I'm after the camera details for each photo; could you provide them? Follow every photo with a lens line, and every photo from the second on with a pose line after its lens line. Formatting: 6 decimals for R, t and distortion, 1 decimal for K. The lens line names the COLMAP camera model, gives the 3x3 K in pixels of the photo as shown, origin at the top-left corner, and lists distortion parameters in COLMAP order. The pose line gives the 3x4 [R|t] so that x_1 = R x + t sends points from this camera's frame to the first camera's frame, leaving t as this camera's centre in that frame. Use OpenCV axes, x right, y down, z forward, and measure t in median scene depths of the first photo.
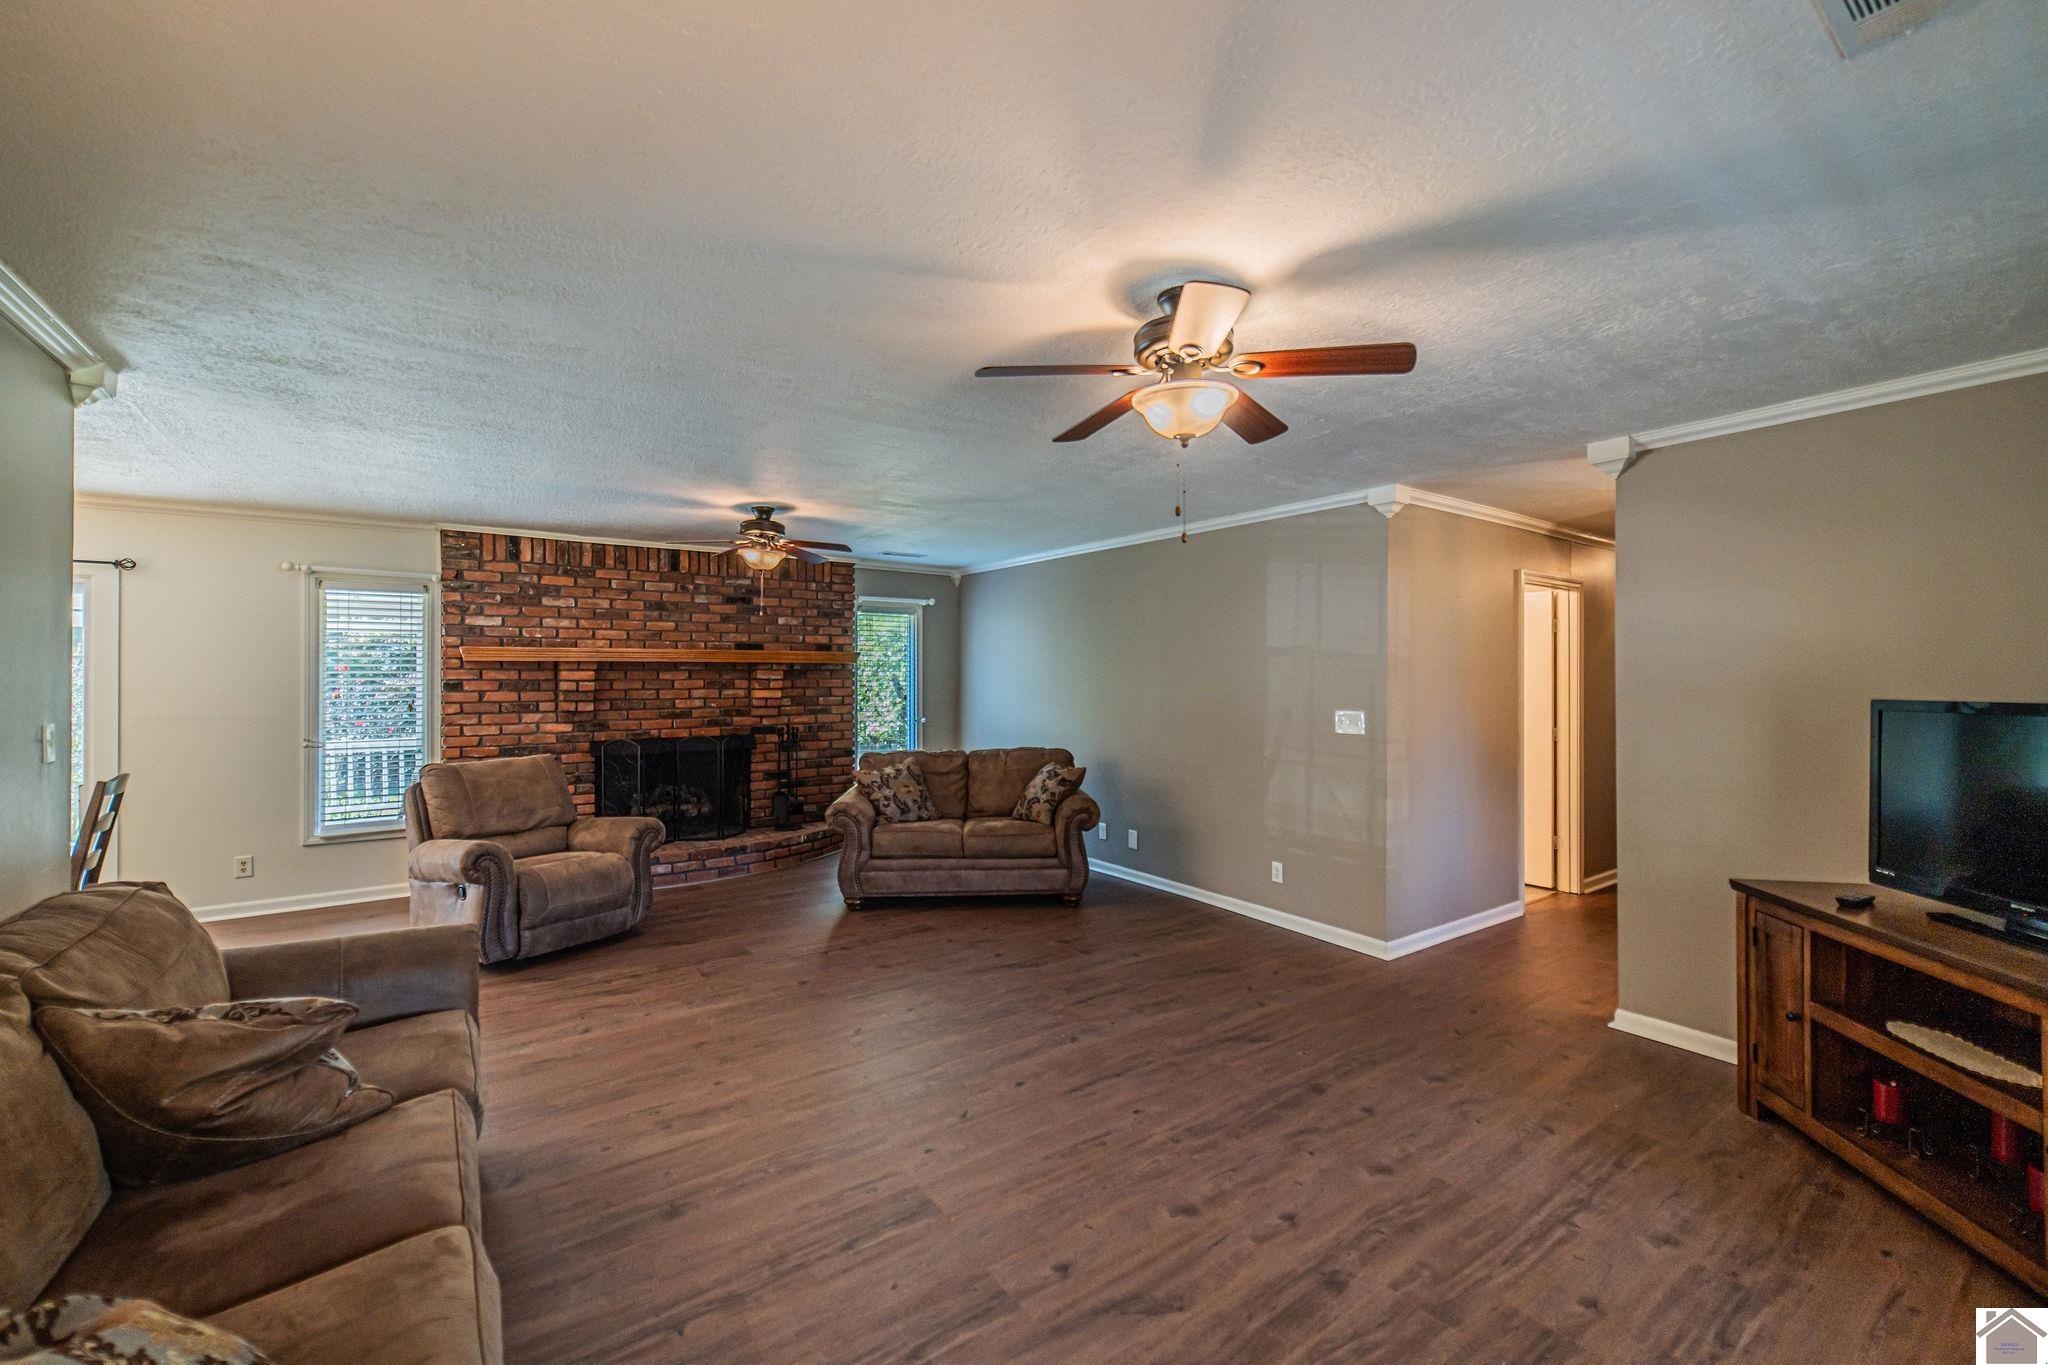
lens RADIAL K [[790.5, 0, 1031.6], [0, 790.5, 676.8], [0, 0, 1]] dist [-0.000698, 0.000828]
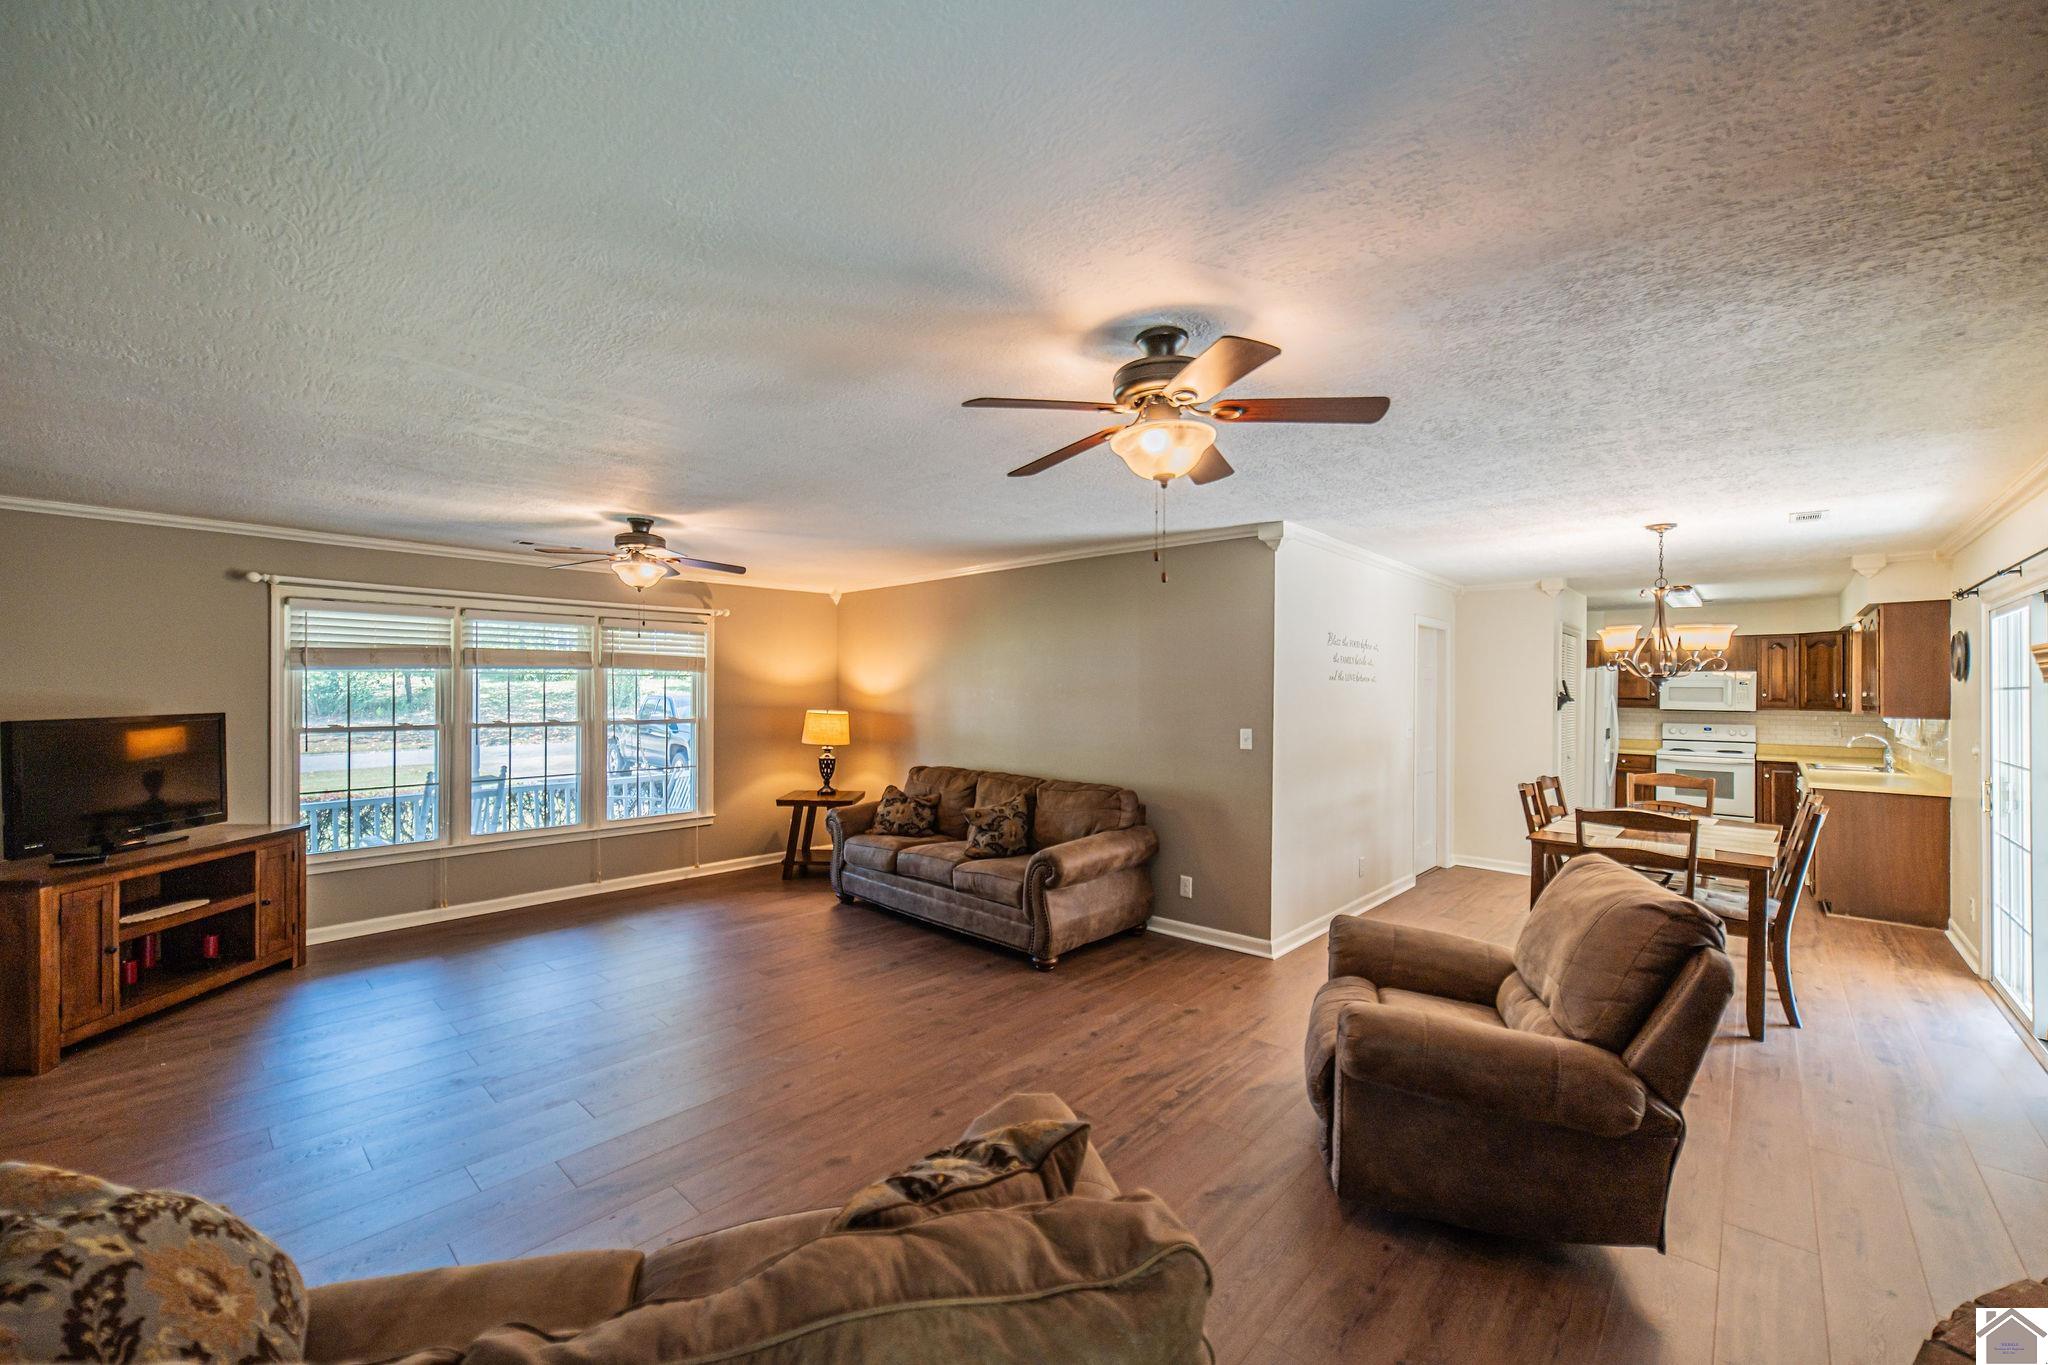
lens RADIAL K [[790.5, 0, 1026.0], [0, 790.5, 689.8], [0, 0, 1]] dist [-0.000698, 0.000828]
pose [[-0.978388, -0.005098, -0.206713, -0.136560], [-0.005143, 0.999987, -0.000318, -0.014643], [0.206712, 0.000753, -0.978402, 1.142428]]
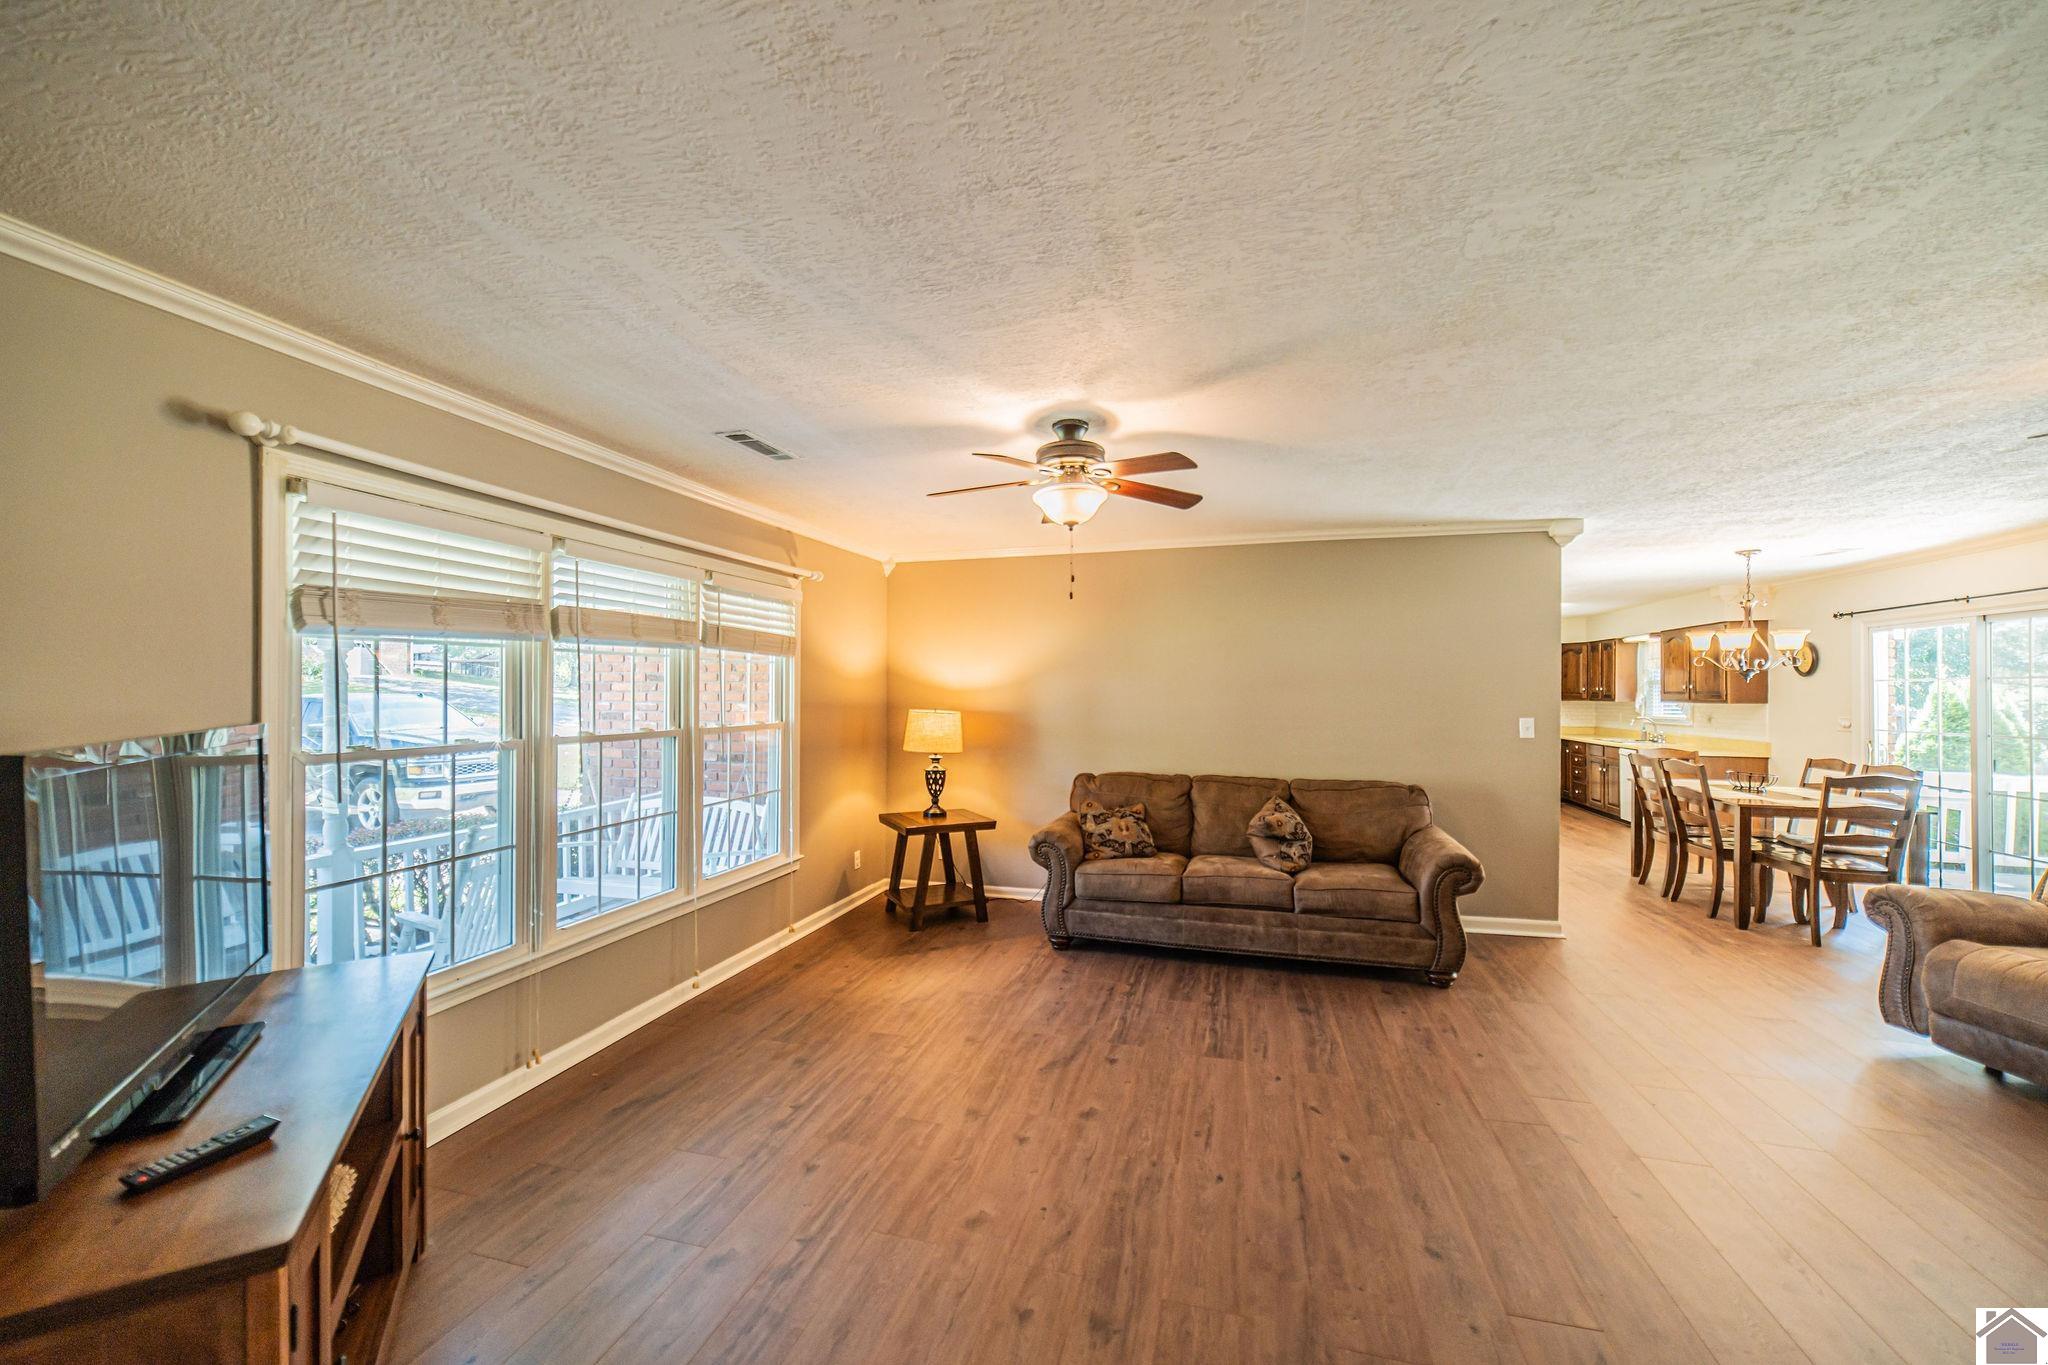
lens RADIAL K [[790.5, 0, 1024.8], [0, 790.5, 693.5], [0, 0, 1]] dist [-0.000698, 0.000828]
pose [[-0.775234, -0.000100, -0.631674, 0.401068], [0.000316, 1.000000, -0.000546, -0.001599], [0.631674, -0.000623, -0.775234, 0.714362]]
